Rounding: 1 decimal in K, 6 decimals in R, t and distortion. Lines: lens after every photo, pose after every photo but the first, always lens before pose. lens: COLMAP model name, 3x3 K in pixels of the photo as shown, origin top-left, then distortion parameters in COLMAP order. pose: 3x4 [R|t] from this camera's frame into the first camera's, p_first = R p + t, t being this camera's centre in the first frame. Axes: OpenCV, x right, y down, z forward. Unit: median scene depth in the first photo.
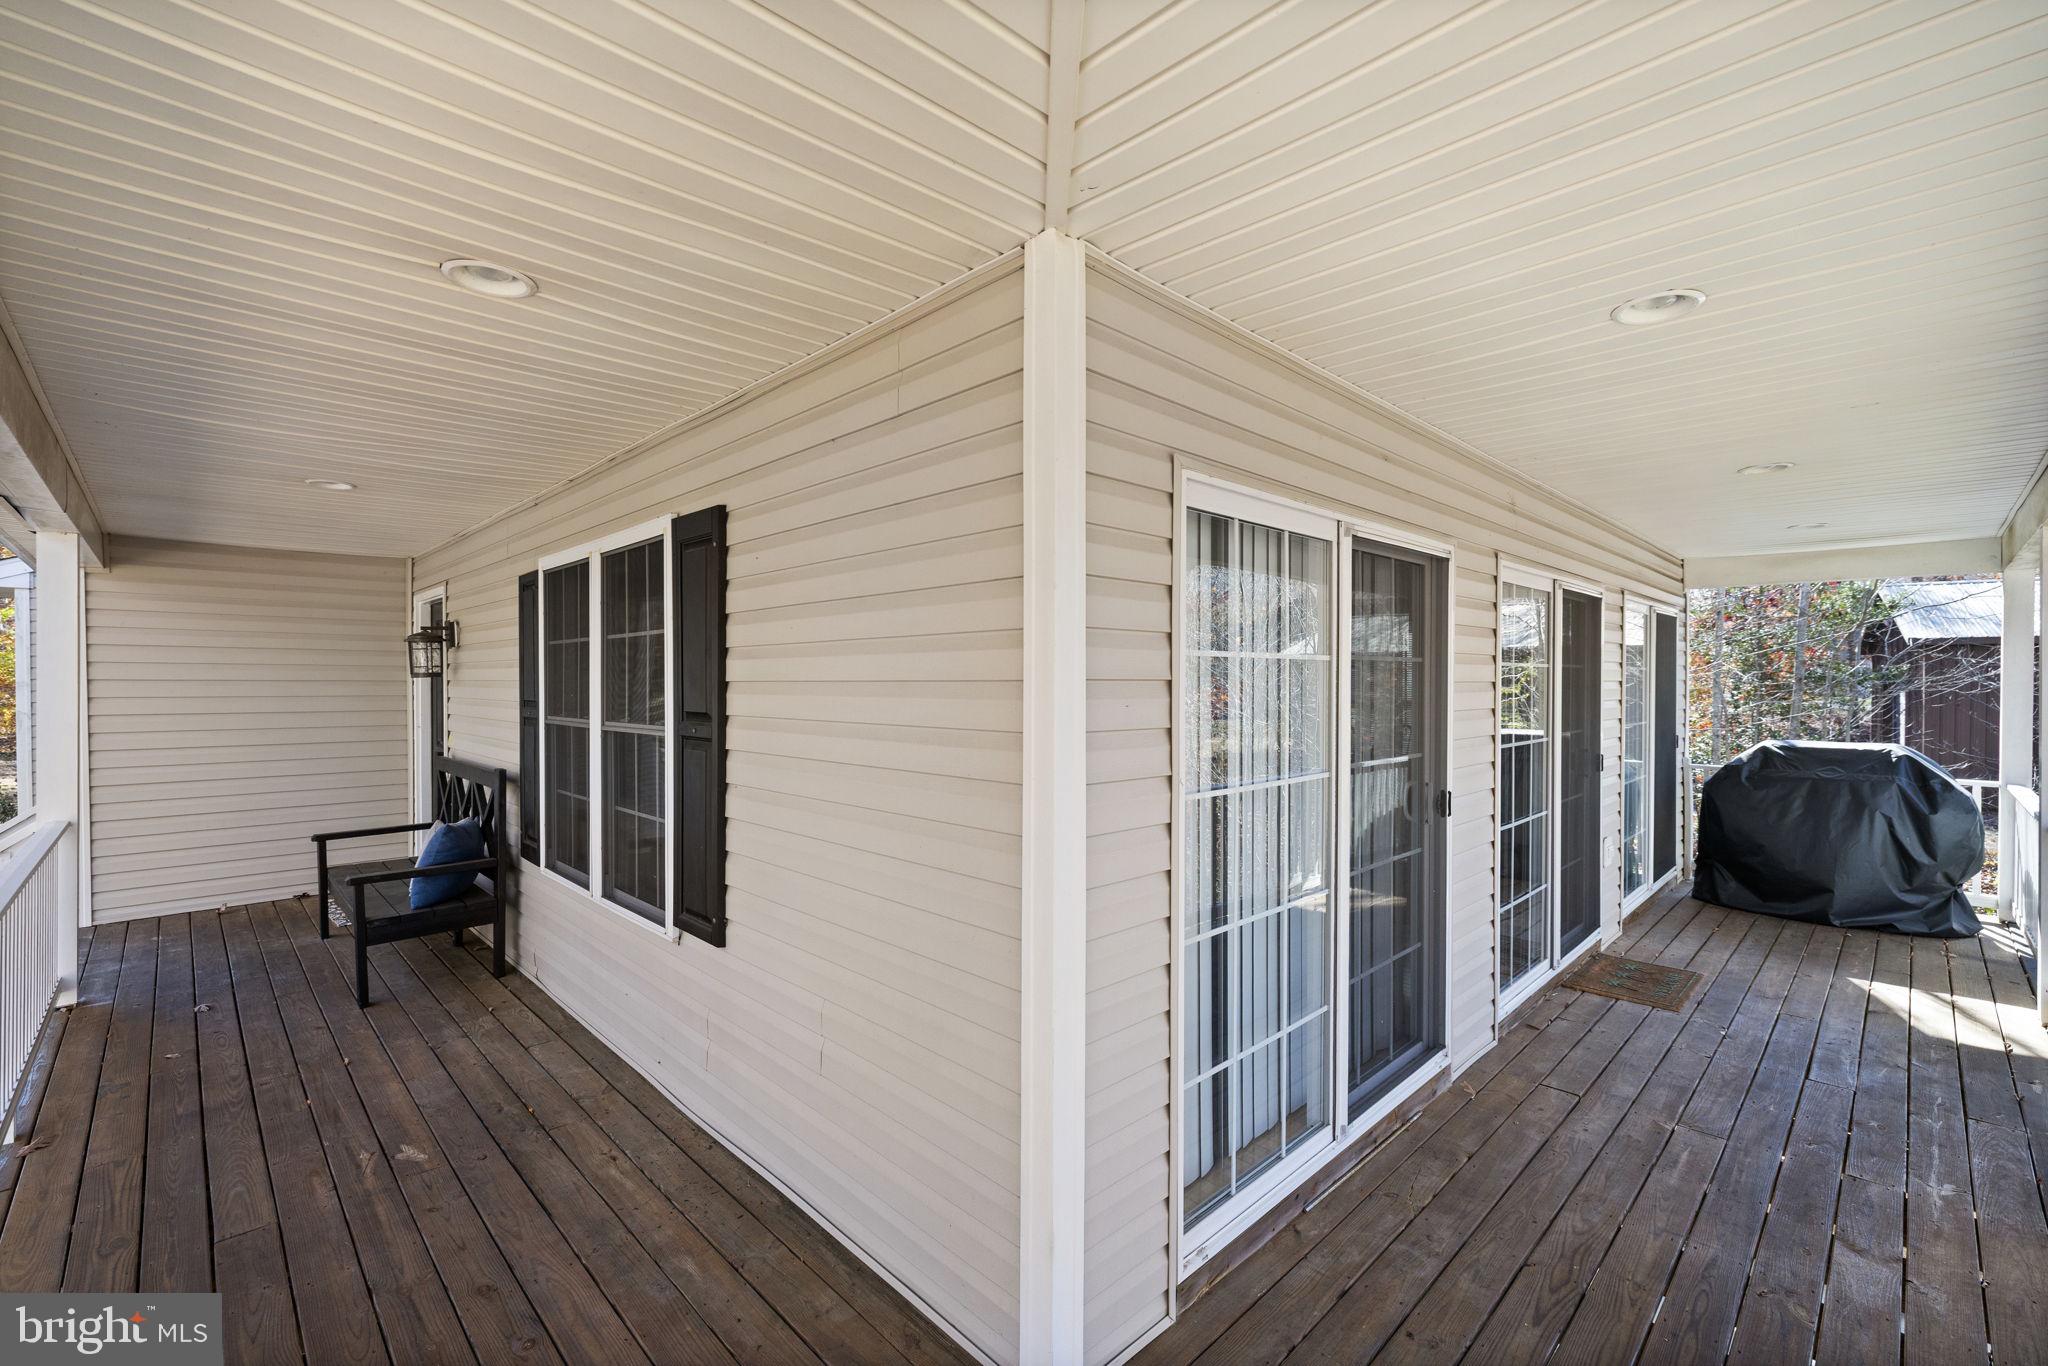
lens RADIAL K [[874.1, 0, 1024.0], [0, 874.1, 687.2], [0, 0, 1]] dist [0.005022, 0.000075]
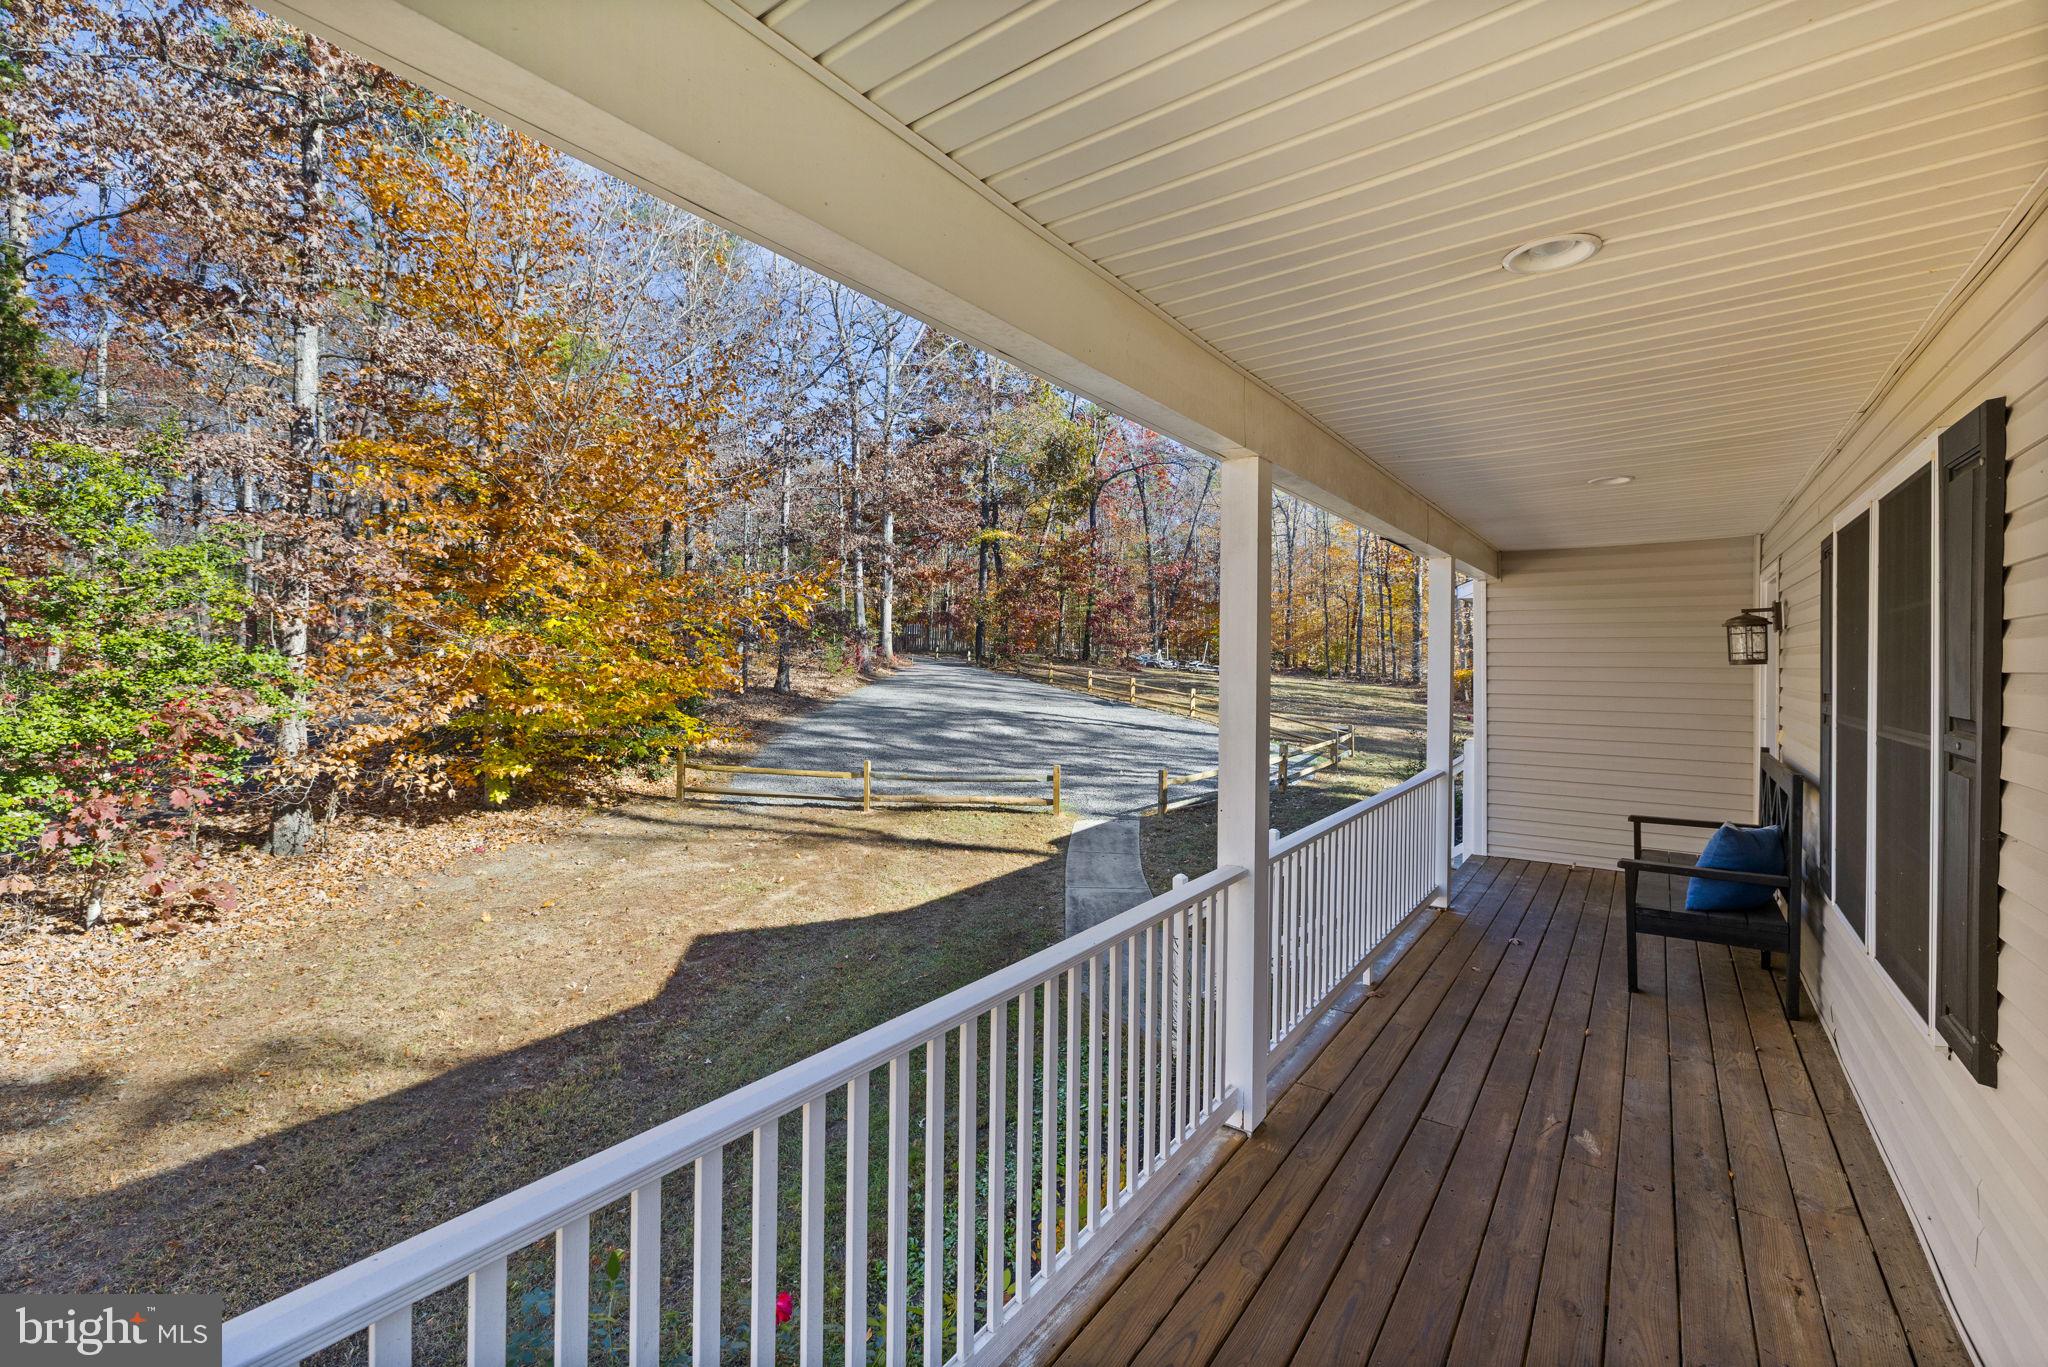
lens RADIAL K [[874.1, 0, 1022.4], [0, 874.1, 667.1], [0, 0, 1]] dist [0.005022, 0.000075]
pose [[0.164652, 0.003691, -0.986345, 0.150662], [-0.010358, 0.999944, 0.002013, -0.003884], [0.986297, 0.009886, 0.164681, 0.163988]]
